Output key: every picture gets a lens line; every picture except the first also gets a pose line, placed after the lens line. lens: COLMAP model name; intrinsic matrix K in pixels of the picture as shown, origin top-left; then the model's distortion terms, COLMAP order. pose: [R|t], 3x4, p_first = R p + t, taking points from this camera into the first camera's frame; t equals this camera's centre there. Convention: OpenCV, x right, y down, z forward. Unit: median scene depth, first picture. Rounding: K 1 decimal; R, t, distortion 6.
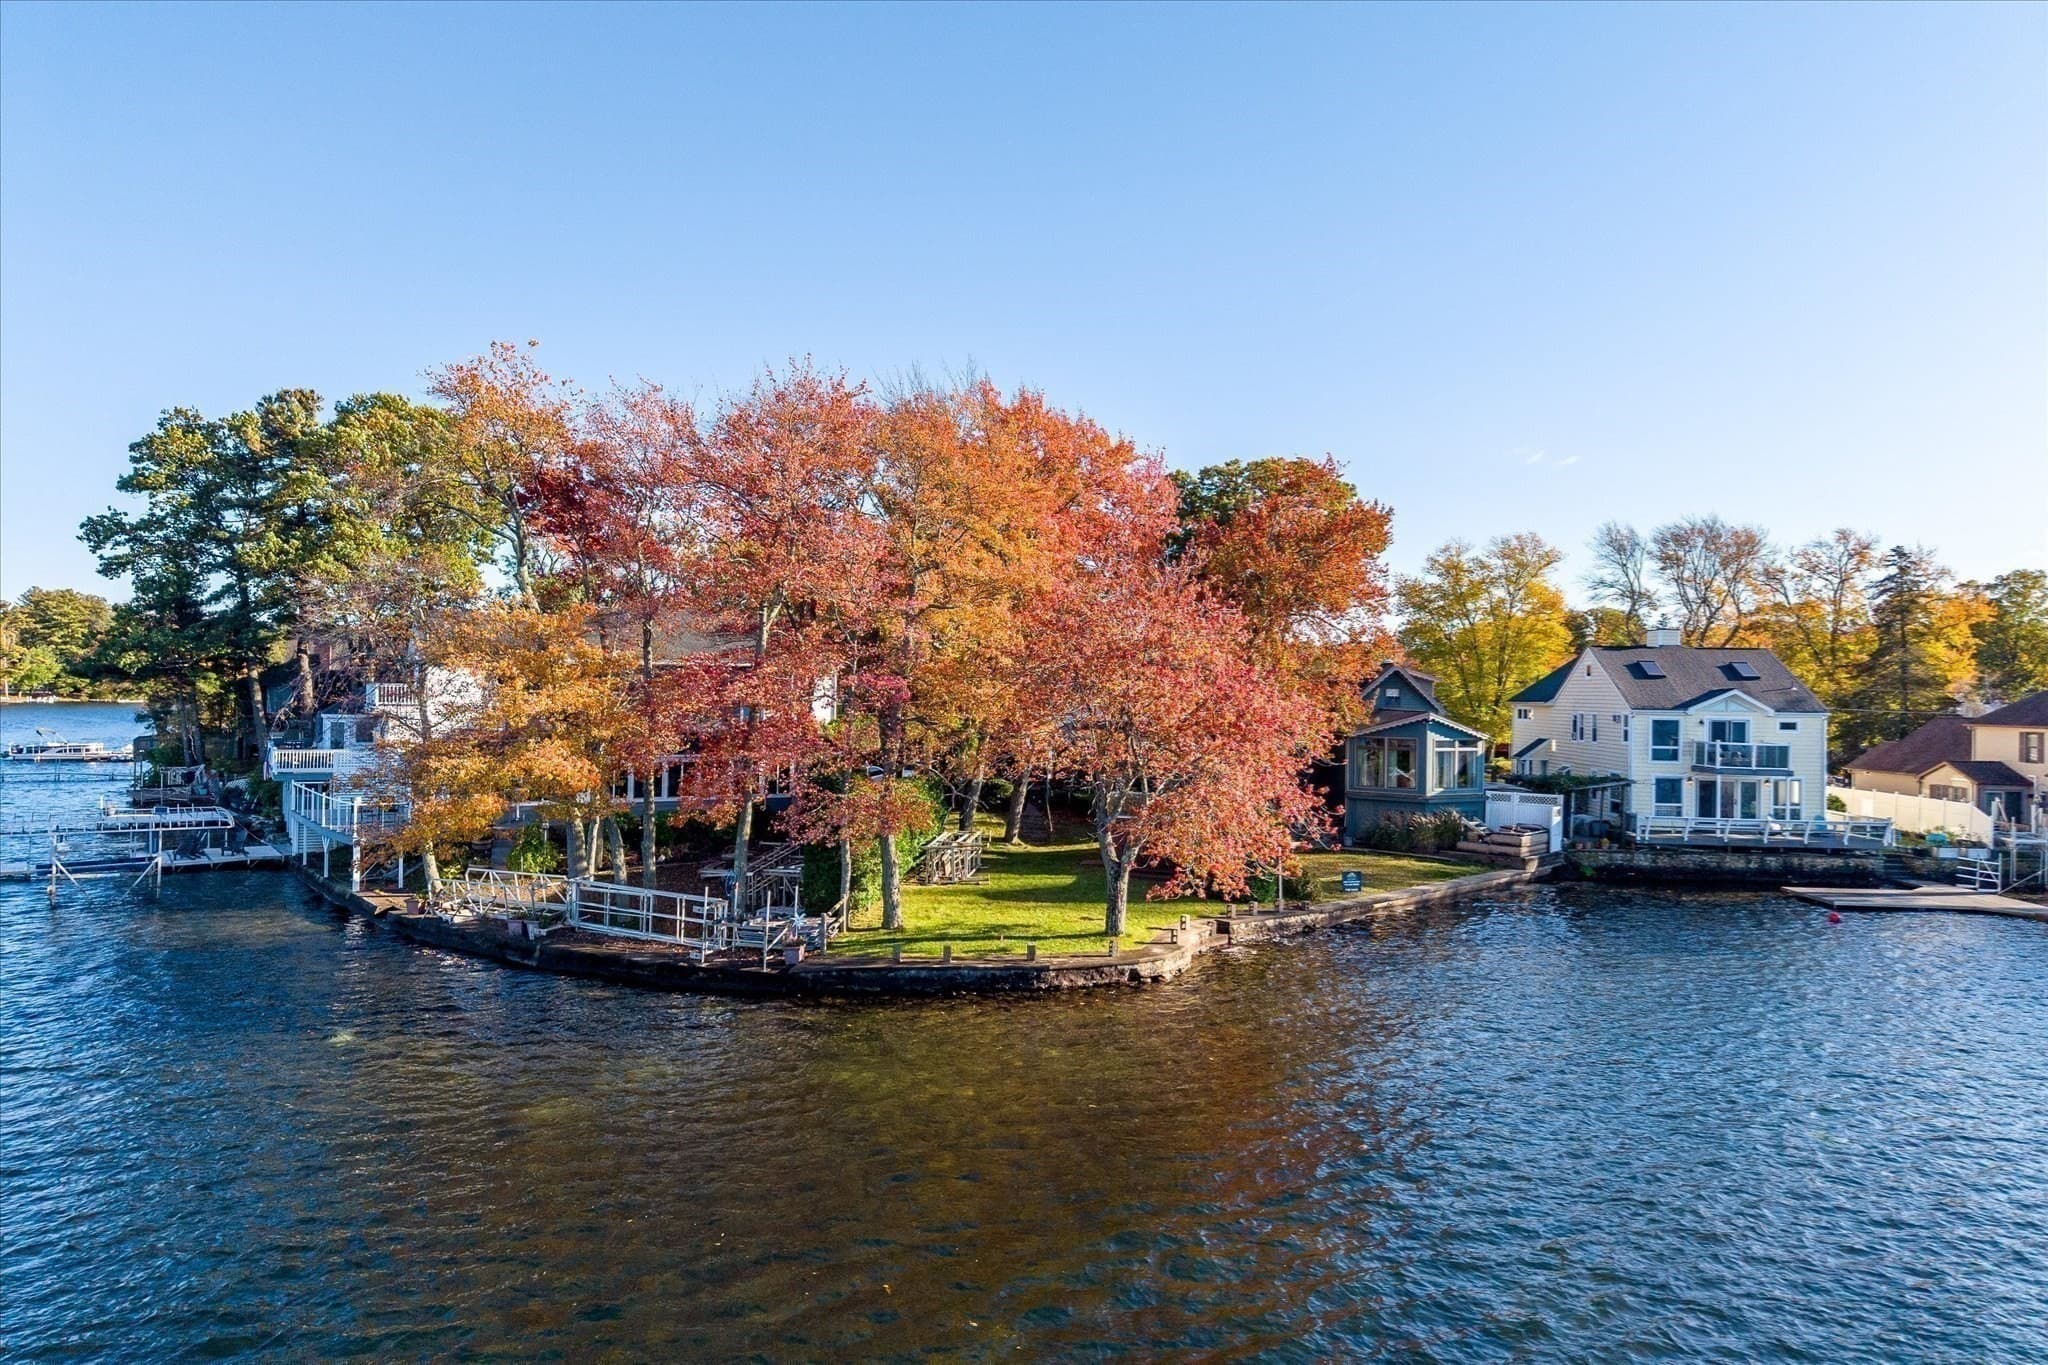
lens RADIAL K [[1356.1, 0, 1024.0], [0, 1356.1, 682.5], [0, 0, 1]] dist [0.018741, -0.005631]
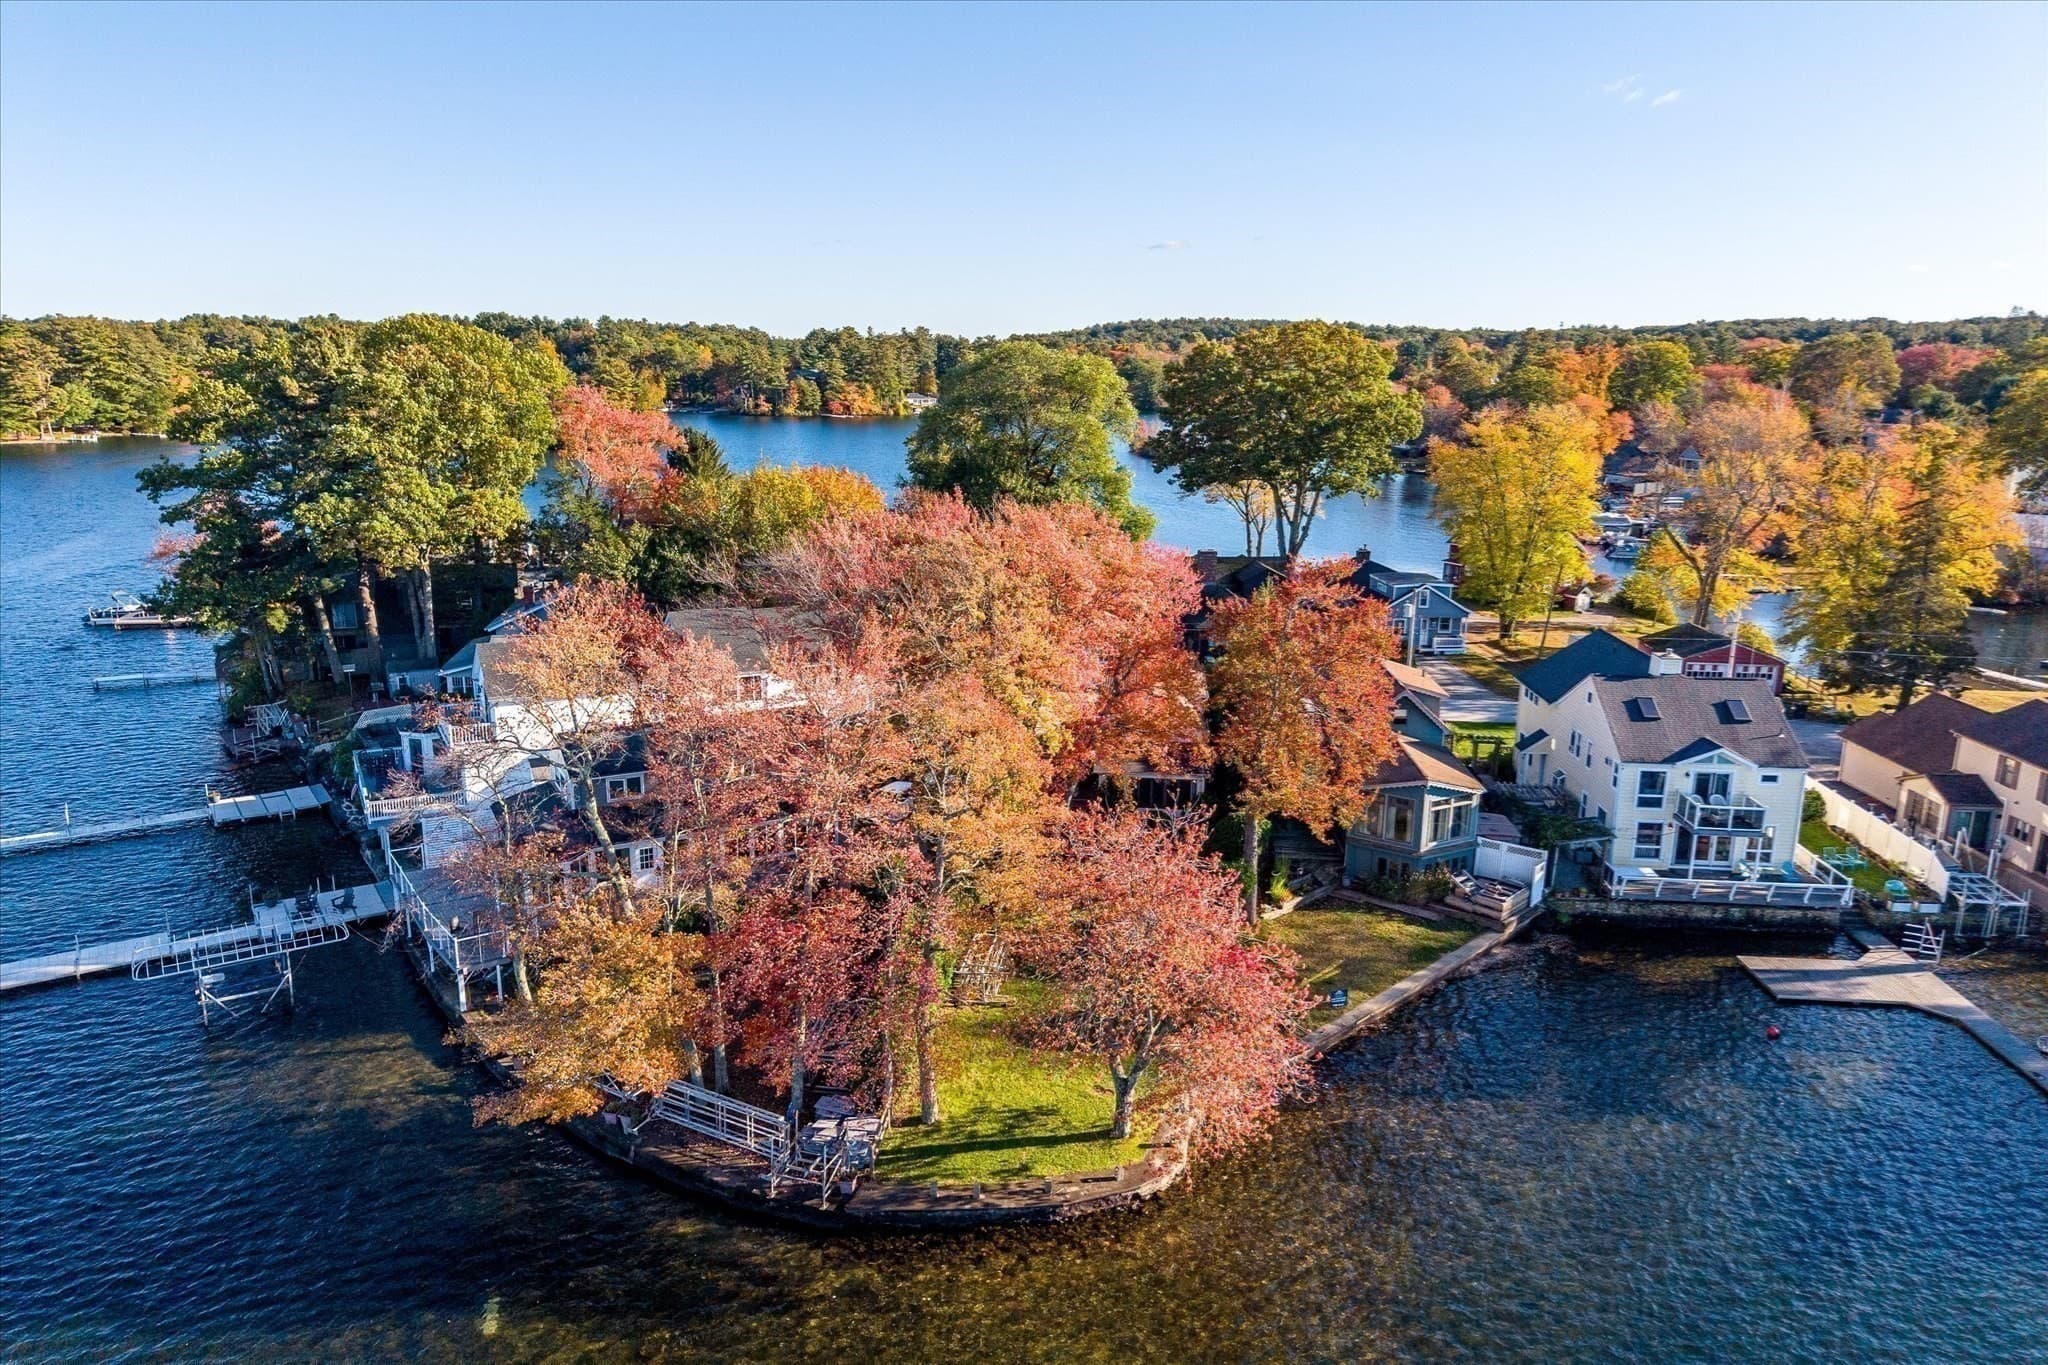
lens RADIAL K [[1356.1, 0, 1024.0], [0, 1356.1, 682.5], [0, 0, 1]] dist [0.018741, -0.005631]
pose [[0.999638, 0.002531, -0.026779, 0.008831], [0.003804, 0.972256, 0.233886, -0.293926], [0.026628, -0.233904, 0.971895, -0.029072]]
